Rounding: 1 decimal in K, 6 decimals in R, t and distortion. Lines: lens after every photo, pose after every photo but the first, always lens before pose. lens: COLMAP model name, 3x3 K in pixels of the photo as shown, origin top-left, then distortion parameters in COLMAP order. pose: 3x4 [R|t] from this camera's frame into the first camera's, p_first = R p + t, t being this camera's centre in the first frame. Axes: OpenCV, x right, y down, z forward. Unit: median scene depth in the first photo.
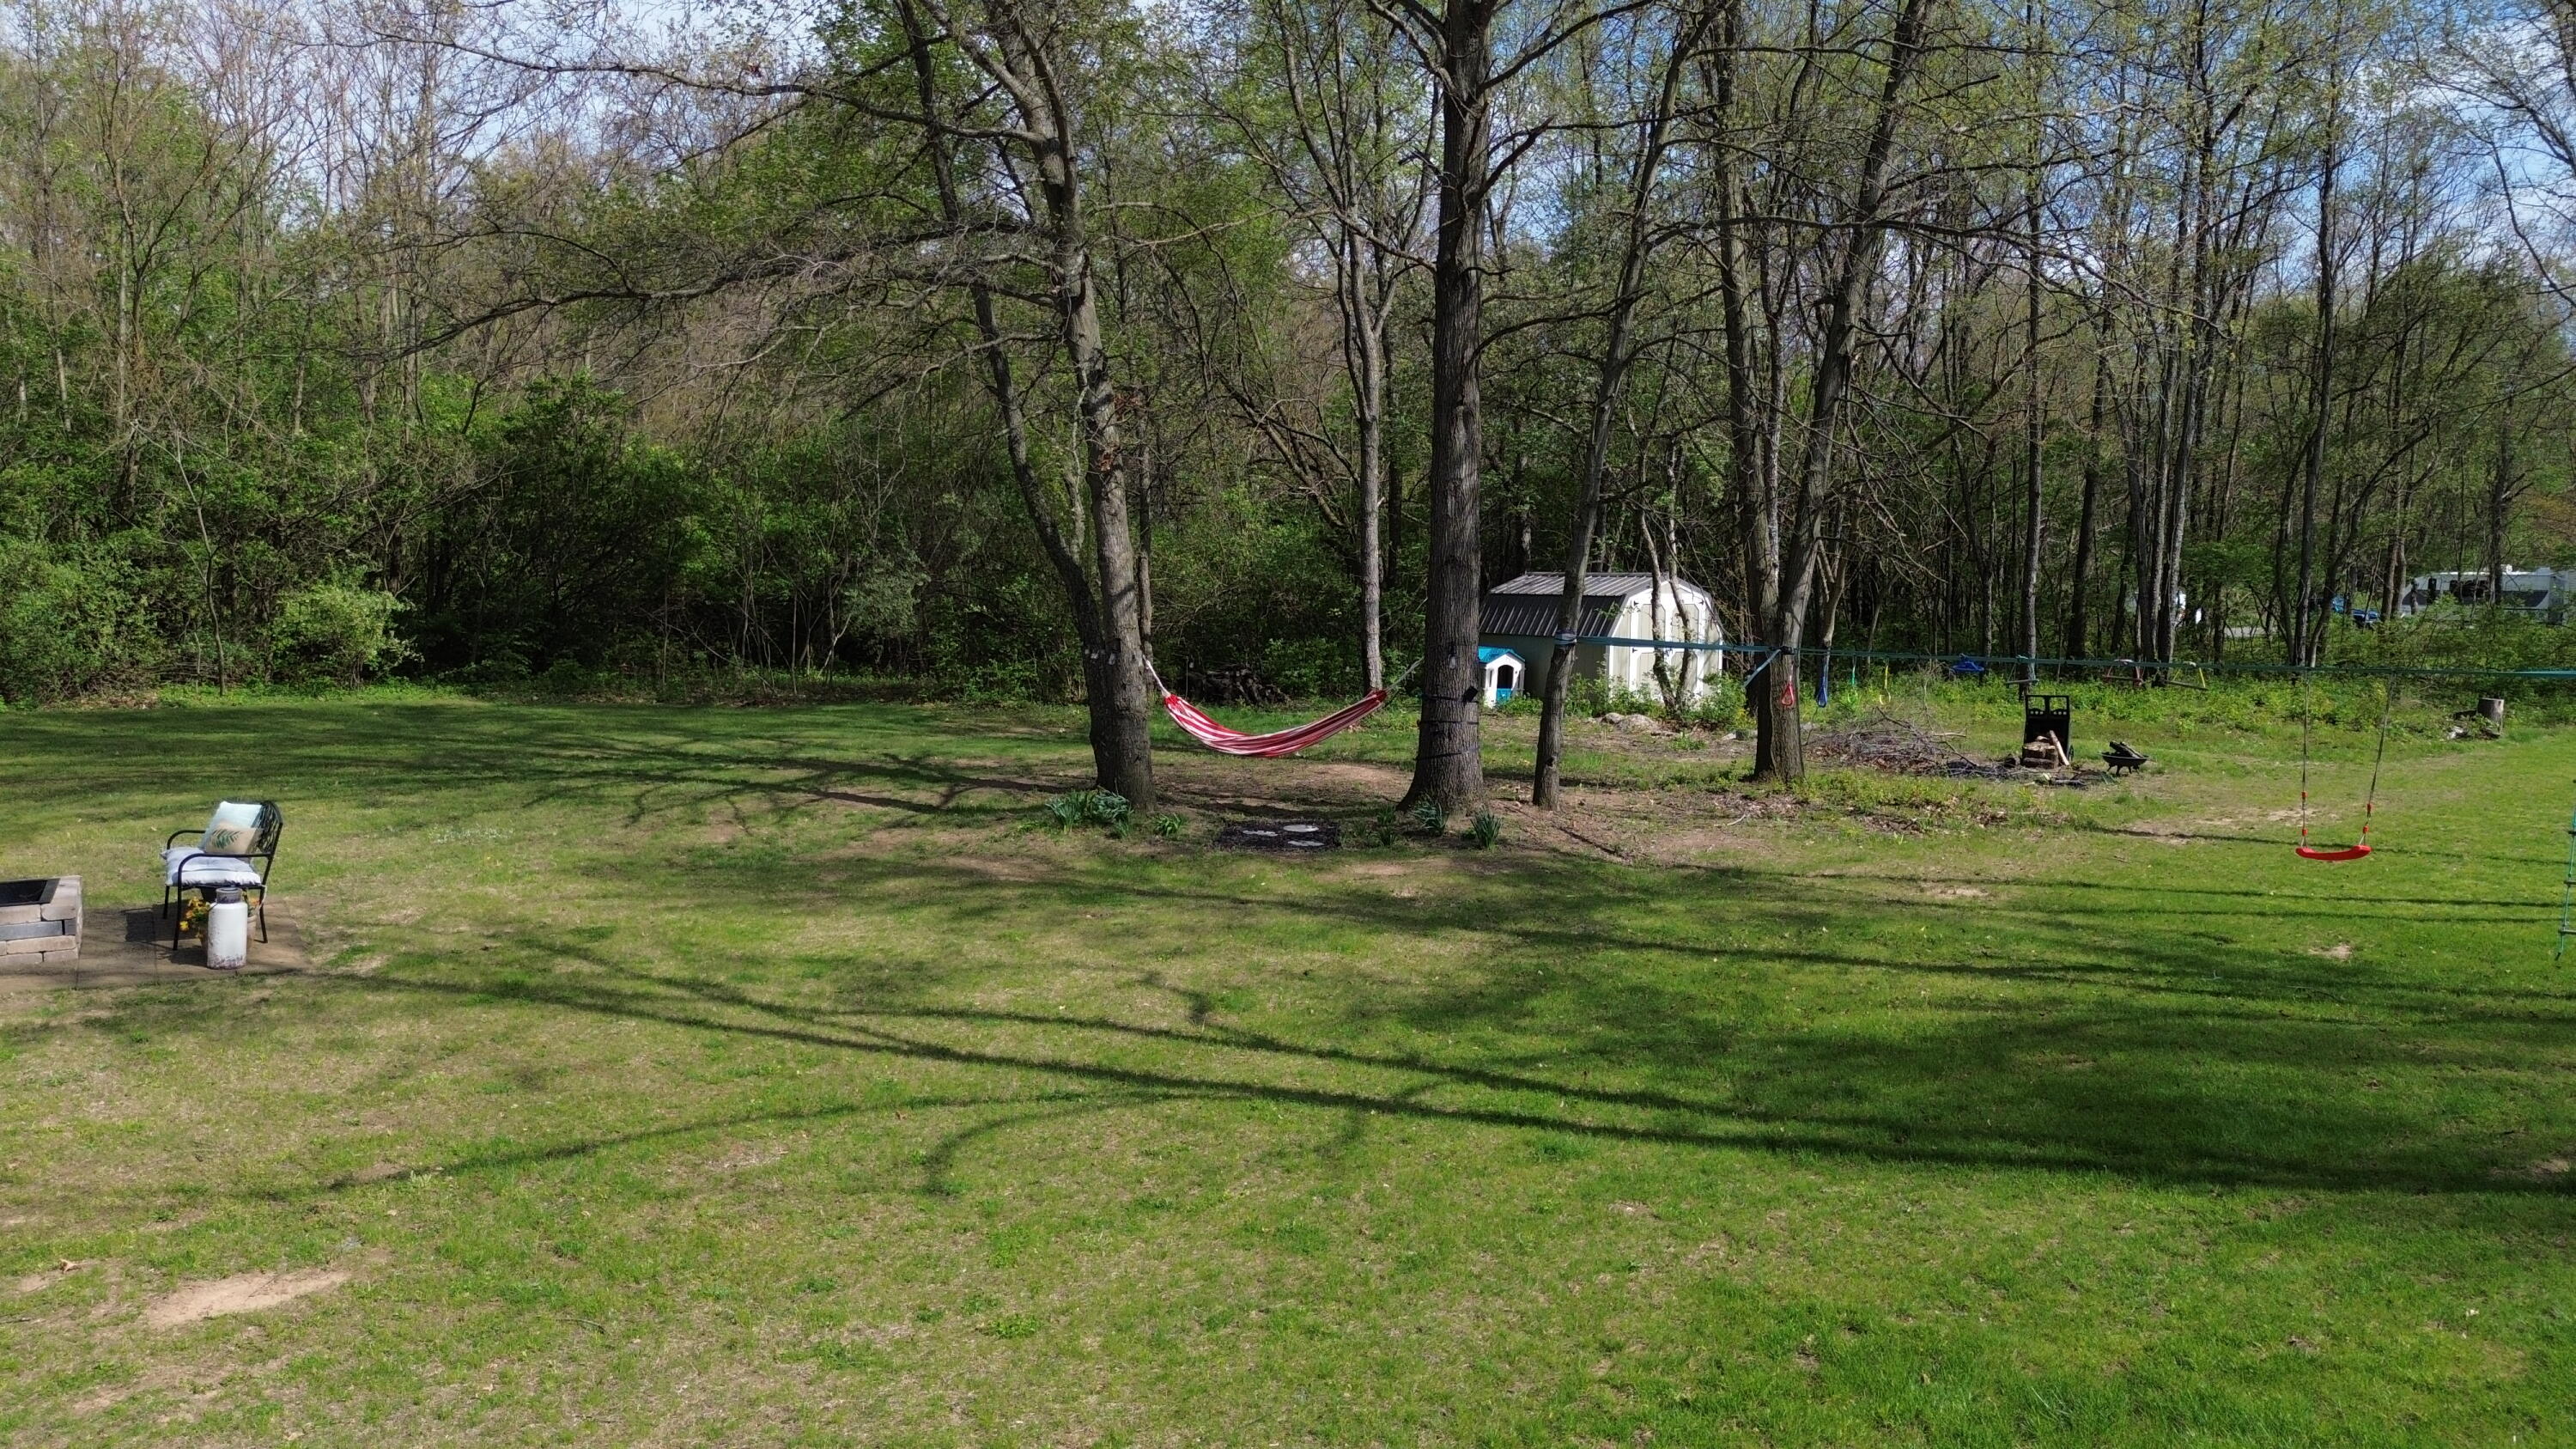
lens RADIAL K [[1802.1, 0, 1288.0], [0, 1802.1, 724.5], [0, 0, 1]] dist [0.093686, -0.117675]
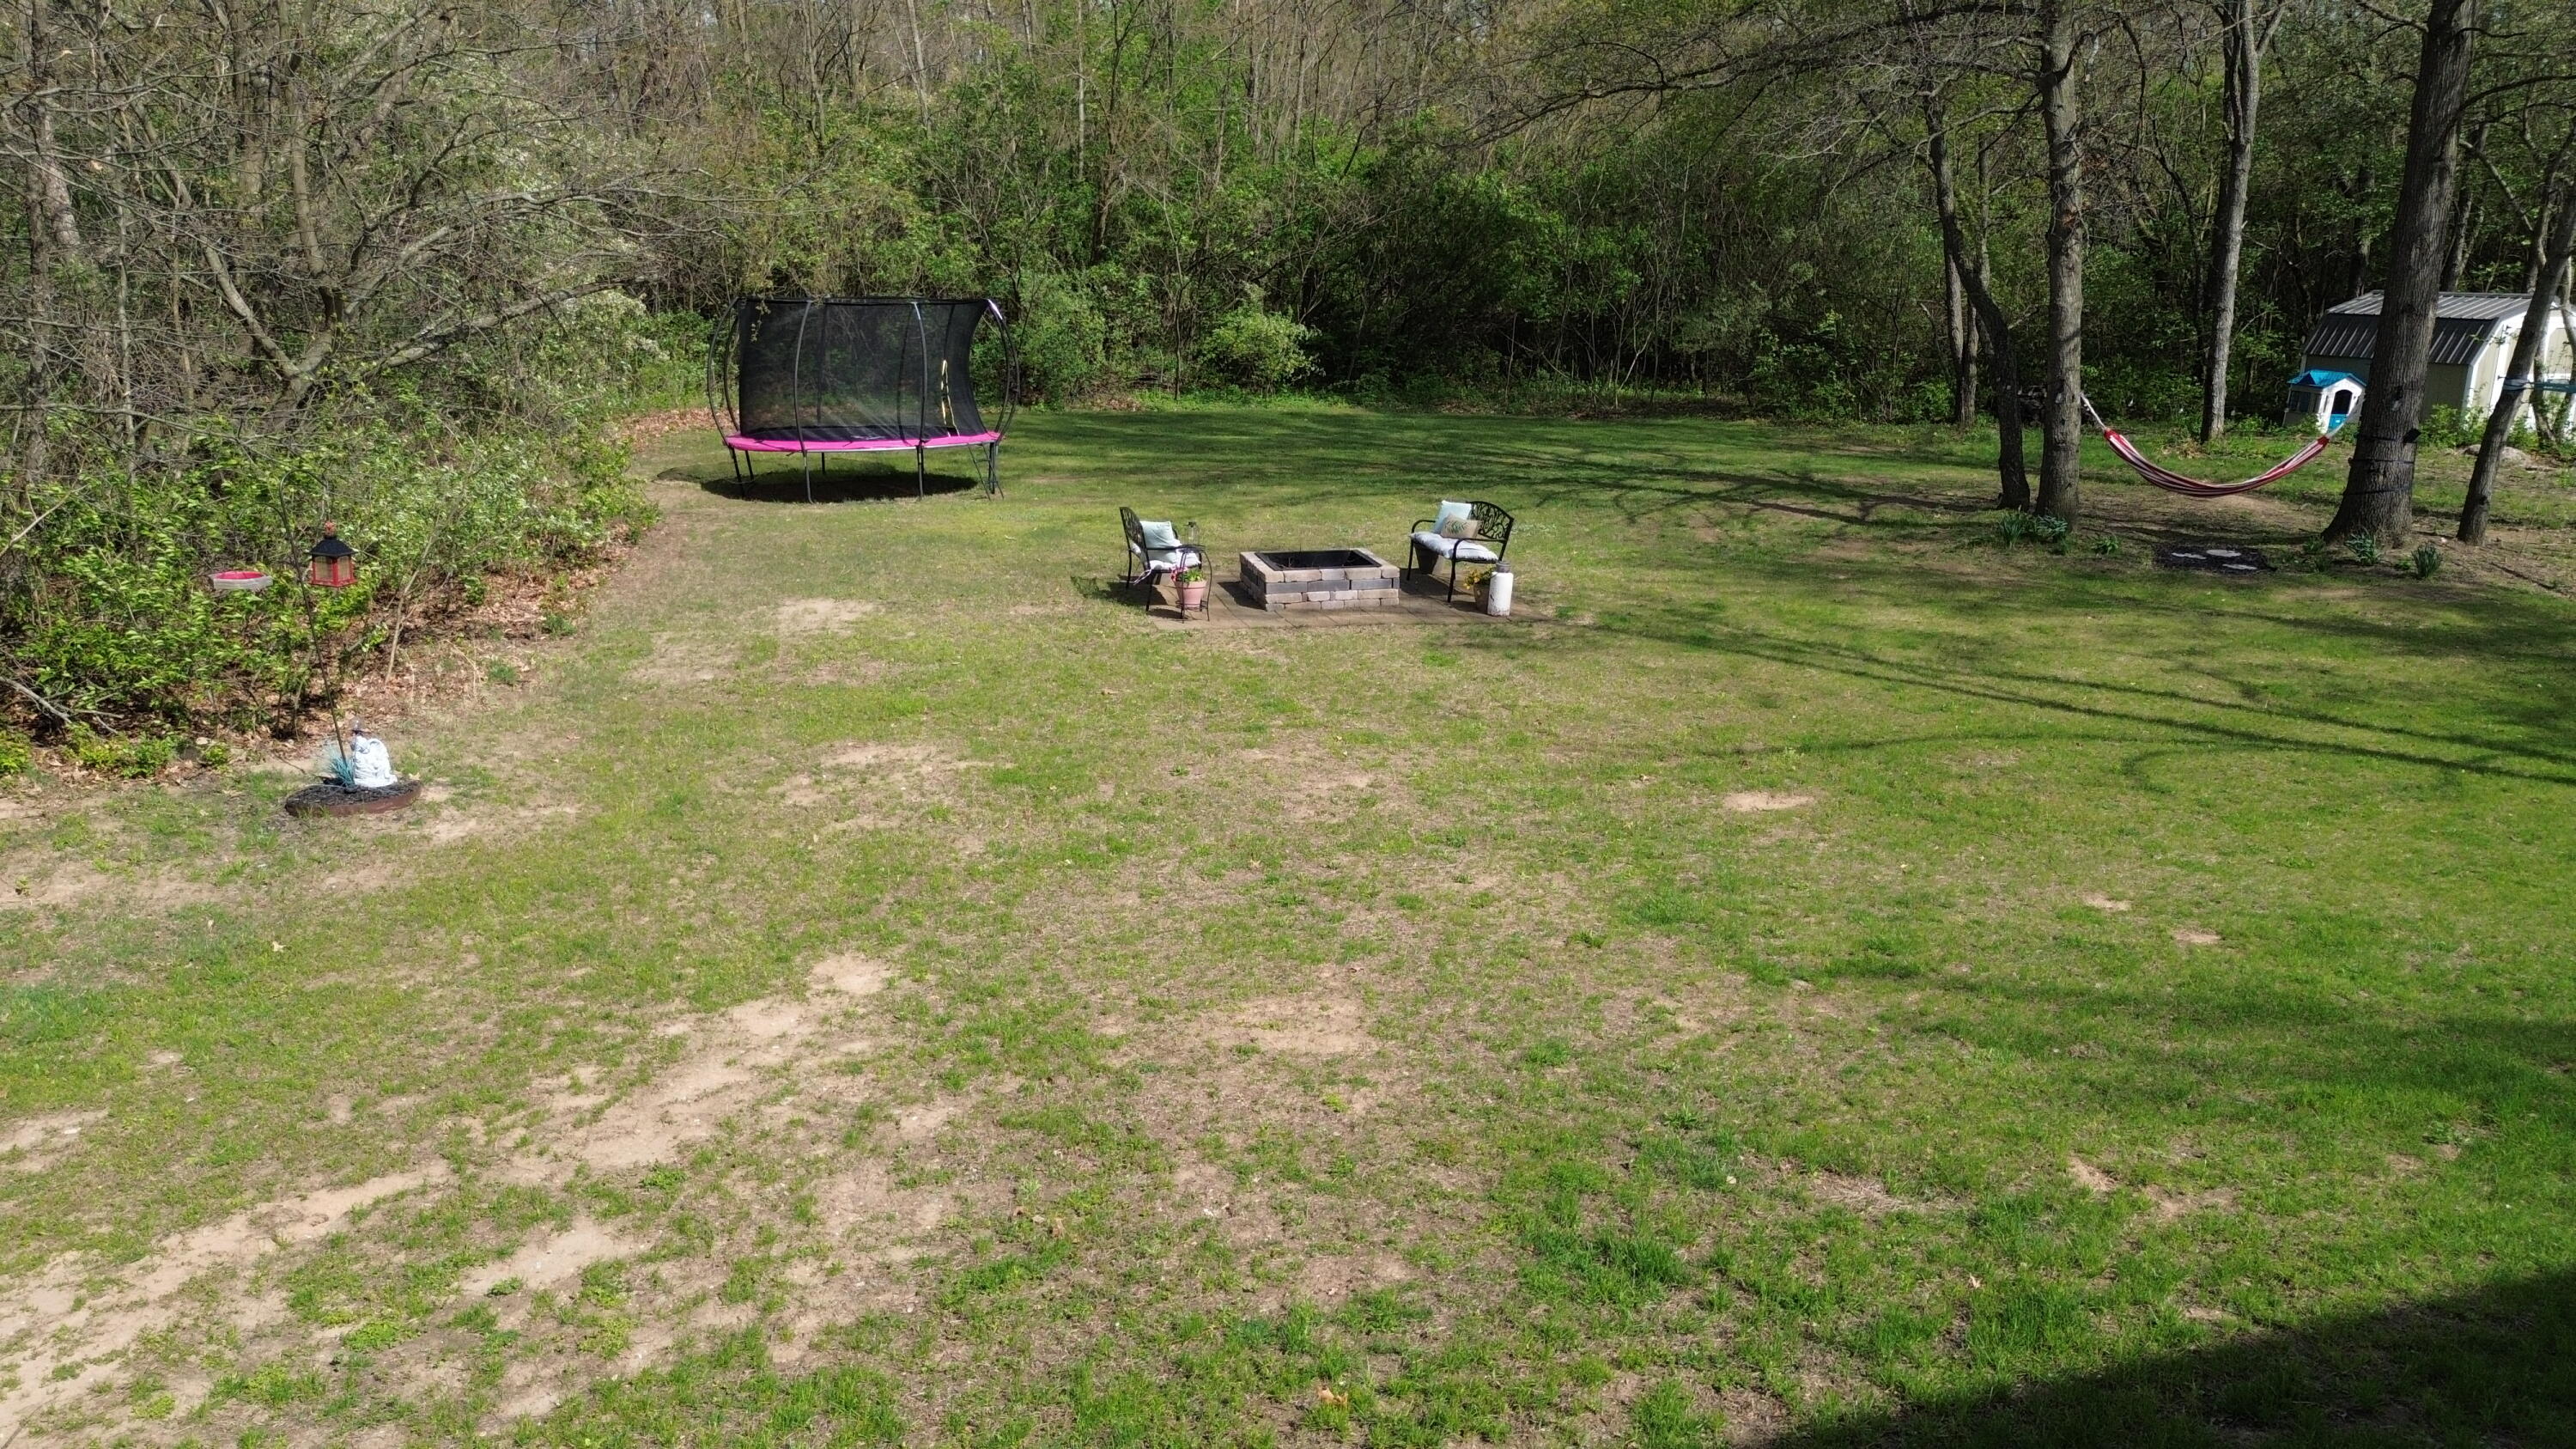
lens RADIAL K [[1802.1, 0, 1288.0], [0, 1802.1, 724.5], [0, 0, 1]] dist [0.093686, -0.117675]
pose [[0.943912, 0.078652, -0.320693, -0.165758], [-0.024785, 0.985354, 0.168712, -0.014887], [0.329266, -0.151301, 0.932037, -0.276036]]
